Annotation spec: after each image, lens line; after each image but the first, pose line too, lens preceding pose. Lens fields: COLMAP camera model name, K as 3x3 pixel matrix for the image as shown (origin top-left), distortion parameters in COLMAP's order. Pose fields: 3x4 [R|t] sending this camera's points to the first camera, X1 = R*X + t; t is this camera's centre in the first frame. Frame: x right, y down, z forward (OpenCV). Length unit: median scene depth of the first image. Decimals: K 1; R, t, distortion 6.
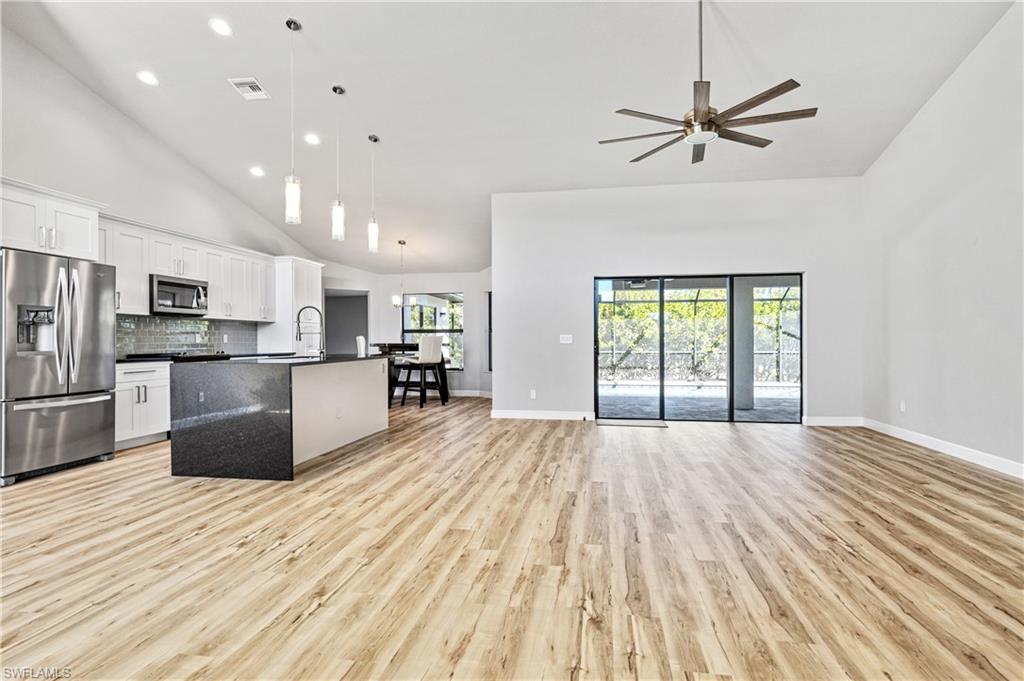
lens RADIAL K [[512.1, 0, 511.8], [0, 512.1, 344.4], [0, 0, 1]] dist [-0.000180, 0.001290]
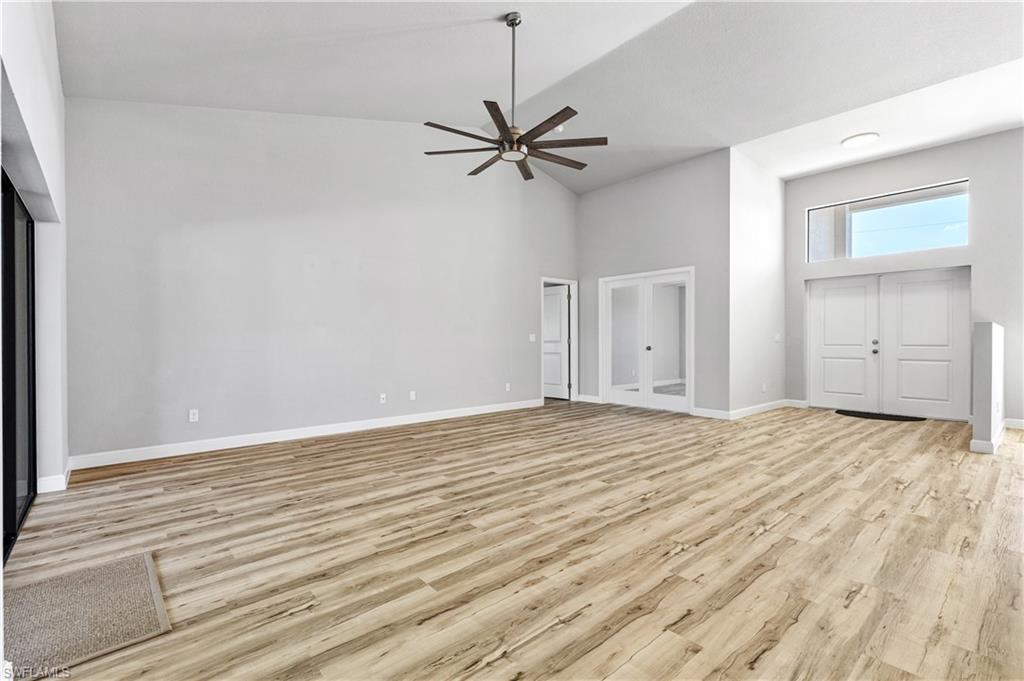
lens RADIAL K [[460.2, 0, 512.5], [0, 460.2, 346.9], [0, 0, 1]] dist [0.007507, -0.001672]
pose [[-0.781512, -0.003550, 0.623880, -0.283526], [0.008377, 0.999834, 0.016182, -0.012989], [-0.623834, 0.017872, -0.781352, 2.051734]]
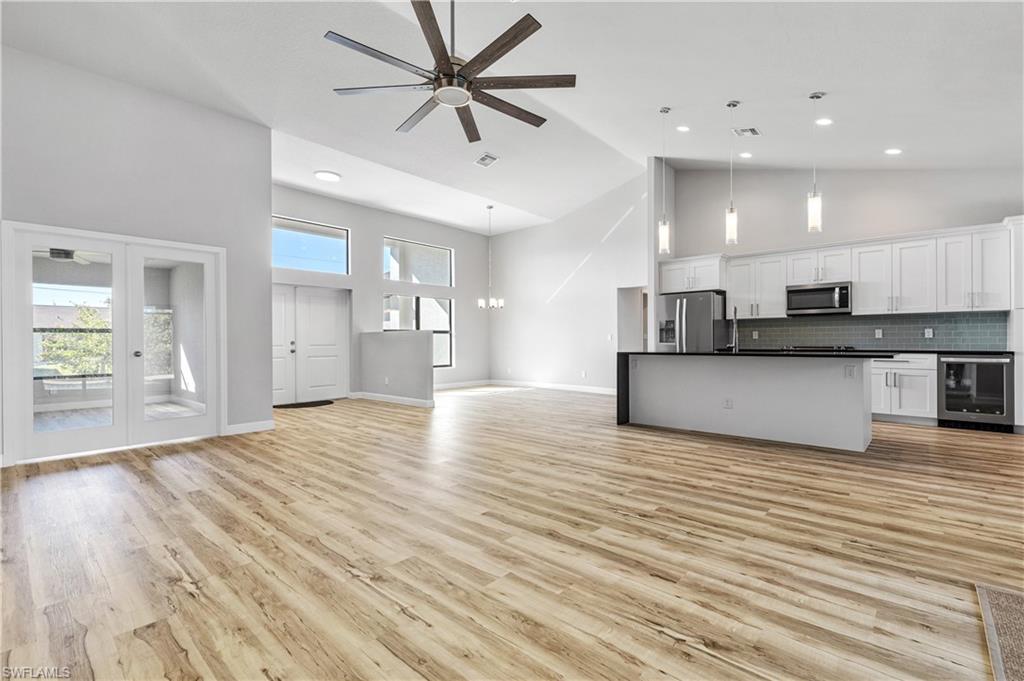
lens RADIAL K [[460.2, 0, 519.3], [0, 460.2, 339.4], [0, 0, 1]] dist [0.007507, -0.001672]
pose [[-0.522076, 0.004510, -0.852887, 1.105771], [0.002861, 0.999990, 0.003537, -0.011145], [0.852894, -0.000594, -0.522083, 1.713920]]
